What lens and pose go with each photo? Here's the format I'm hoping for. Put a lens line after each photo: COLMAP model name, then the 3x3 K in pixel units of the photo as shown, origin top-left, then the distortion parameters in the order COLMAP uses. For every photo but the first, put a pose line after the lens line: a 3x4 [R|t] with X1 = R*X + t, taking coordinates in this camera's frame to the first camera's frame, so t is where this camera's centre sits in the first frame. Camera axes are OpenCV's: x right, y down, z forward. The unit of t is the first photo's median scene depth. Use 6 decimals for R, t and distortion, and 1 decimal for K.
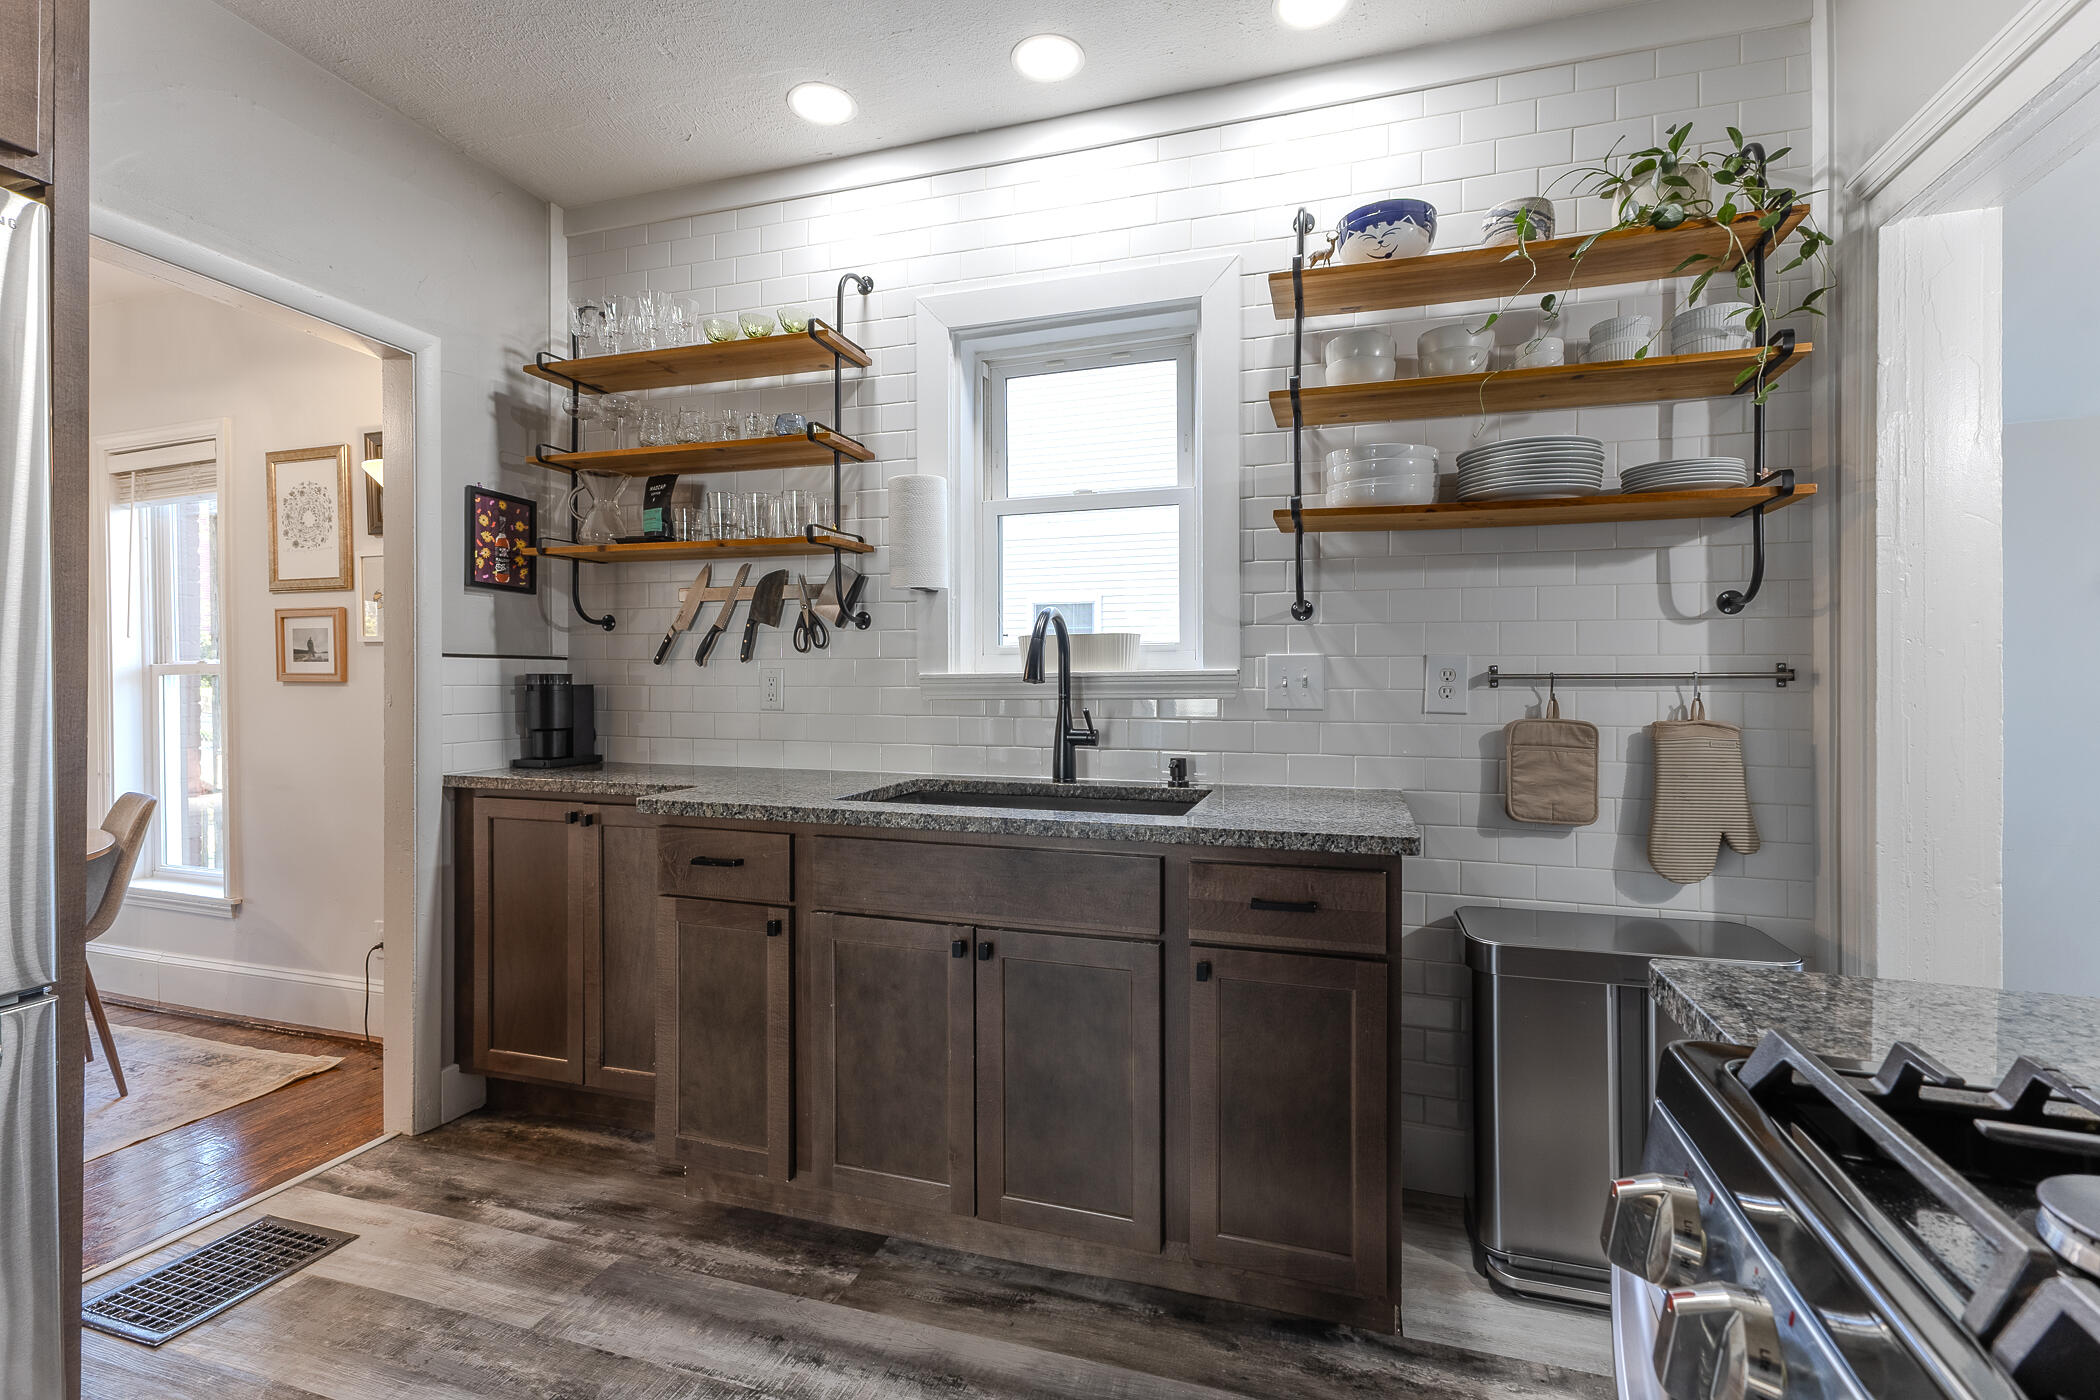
lens RADIAL K [[951.8, 0, 1052.5], [0, 951.8, 685.0], [0, 0, 1]] dist [0.012209, -0.000488]
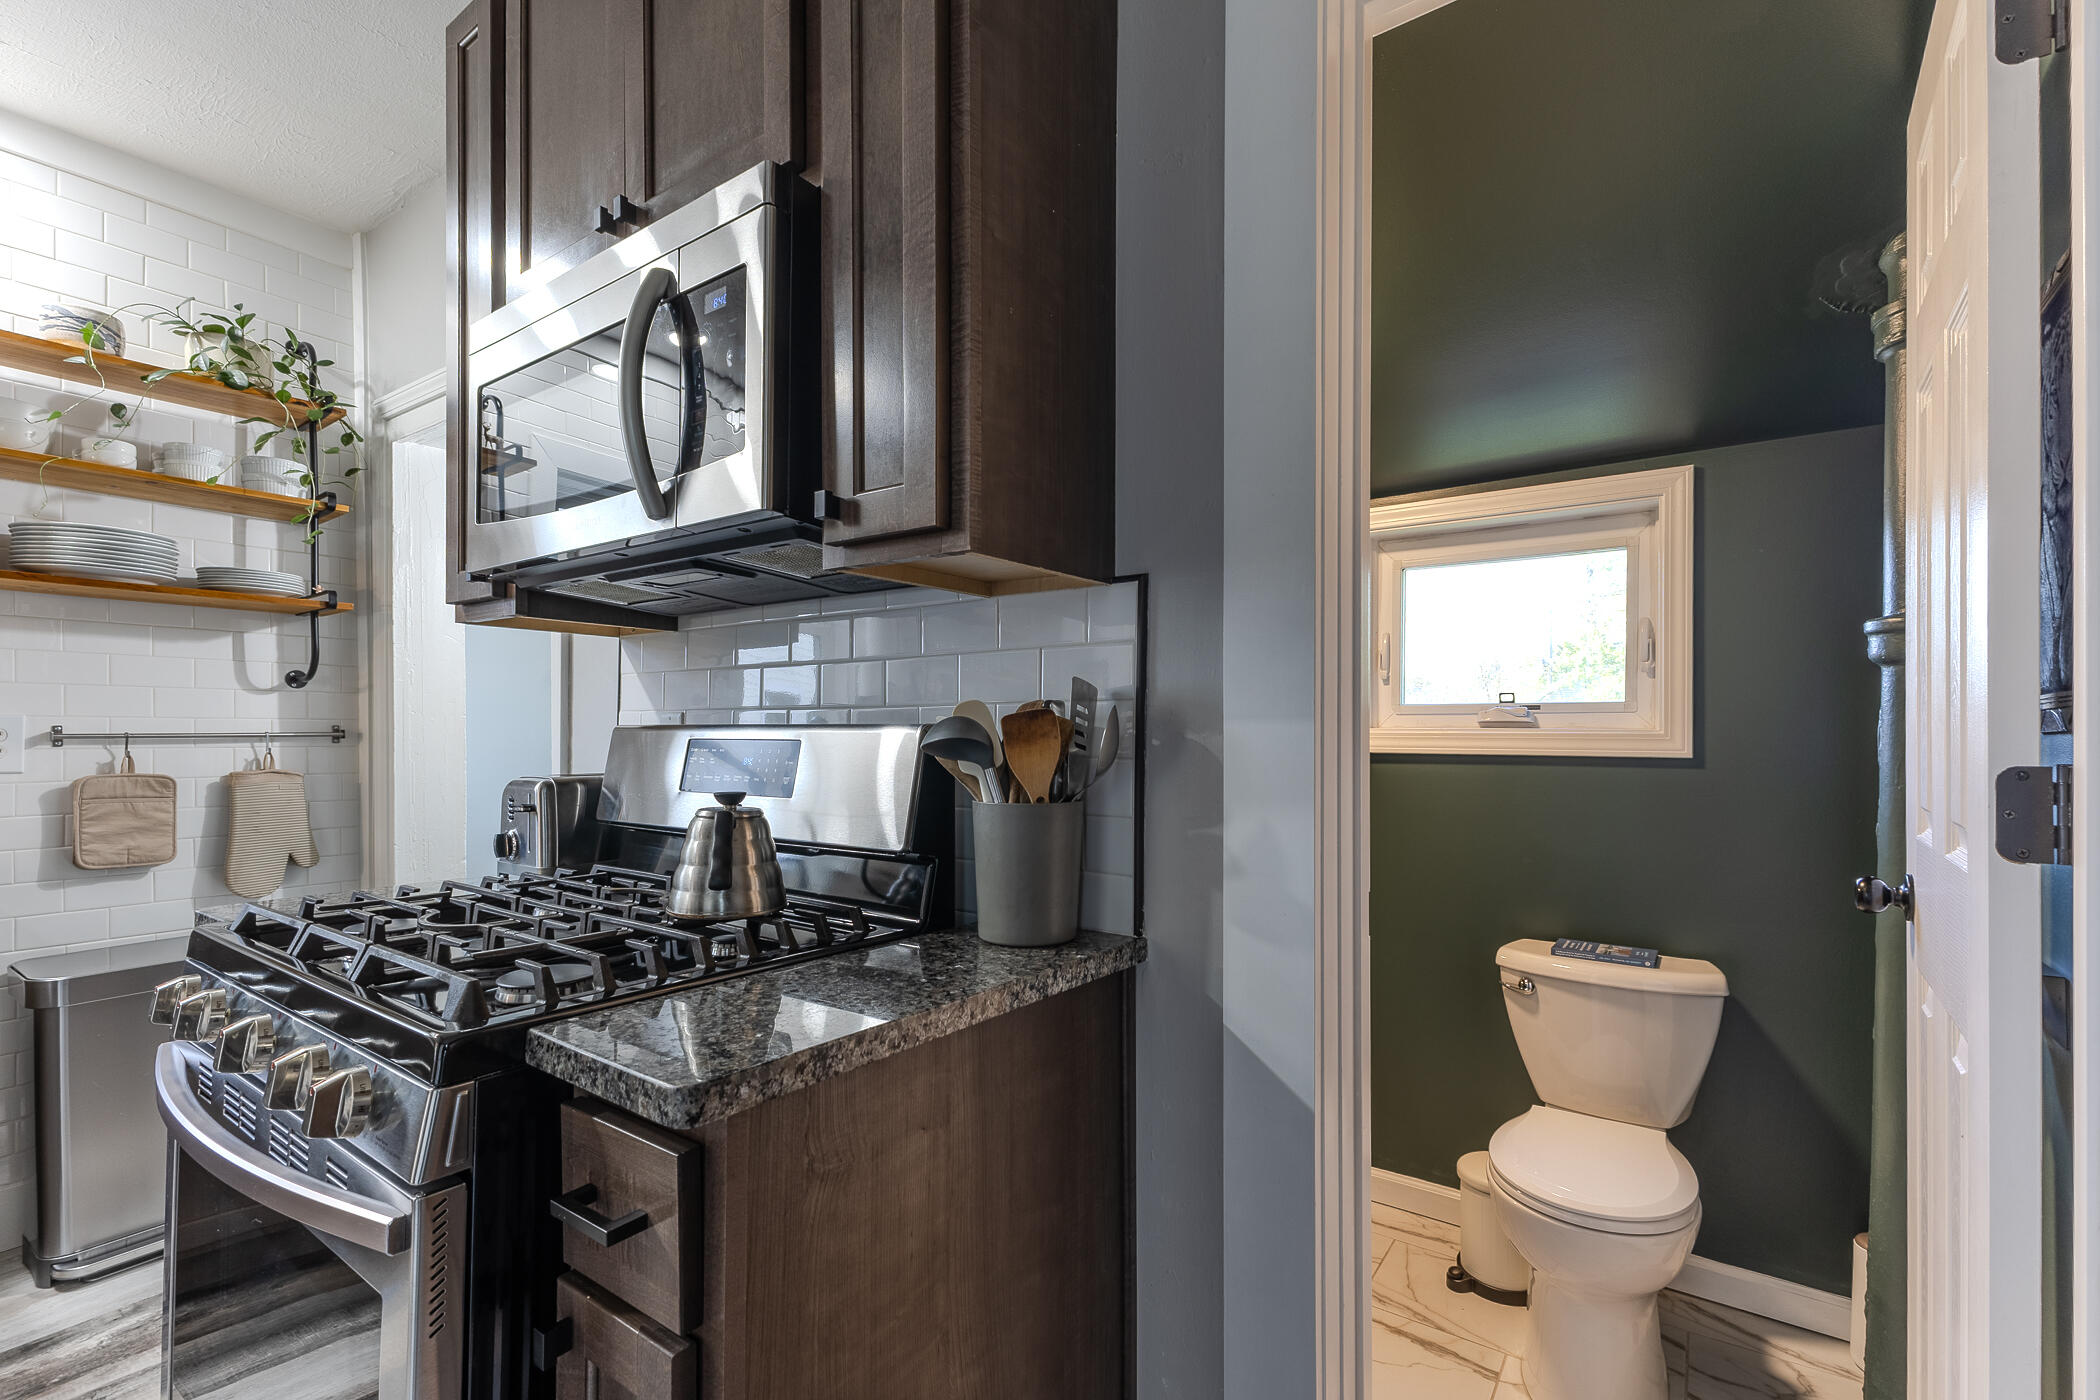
lens RADIAL K [[932.7, 0, 1076.6], [0, 932.7, 733.1], [0, 0, 1]] dist [0.008527, -0.003579]
pose [[0.296862, -0.002049, 0.954918, -0.213098], [0.005665, 0.999984, 0.000385, -0.006740], [-0.954904, 0.005296, 0.296868, -0.424752]]
